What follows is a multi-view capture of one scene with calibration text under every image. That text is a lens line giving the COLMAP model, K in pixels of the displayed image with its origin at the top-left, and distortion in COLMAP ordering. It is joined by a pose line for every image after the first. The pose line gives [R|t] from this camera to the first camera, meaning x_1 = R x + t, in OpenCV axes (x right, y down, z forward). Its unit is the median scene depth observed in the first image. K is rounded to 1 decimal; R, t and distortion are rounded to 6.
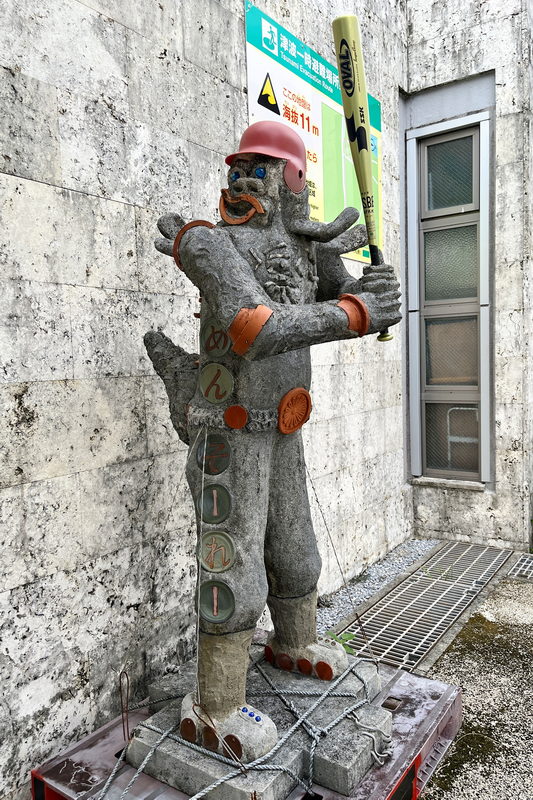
lens RADIAL K [[607.5, 0, 266.5], [0, 607.5, 400.0], [0, 0, 1]] dist [0.024970, -0.003949]
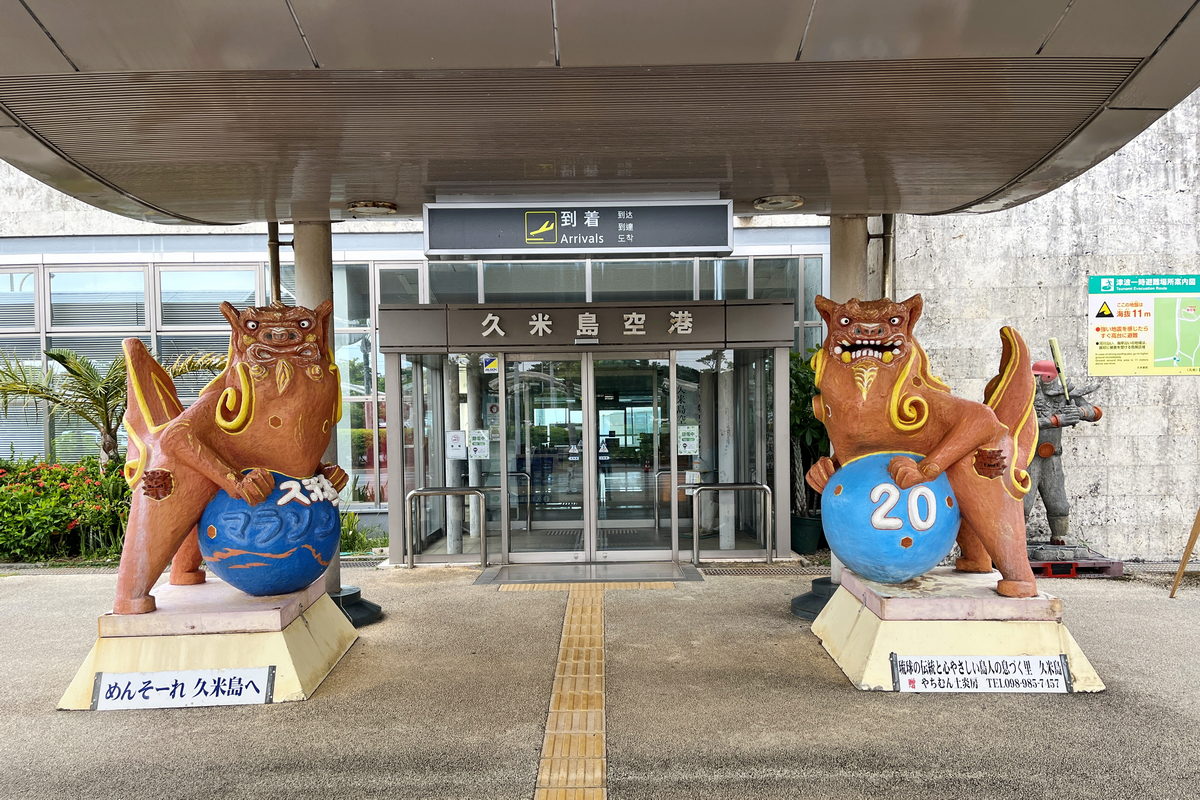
lens RADIAL K [[911.2, 0, 618.4], [0, 911.2, 460.7], [0, 0, 1]] dist [0.024970, -0.003949]
pose [[0.570596, 0.051533, -0.819613, 1.647607], [-0.060887, 0.997937, 0.020356, 0.068100], [0.818971, 0.038289, 0.572556, -2.171136]]
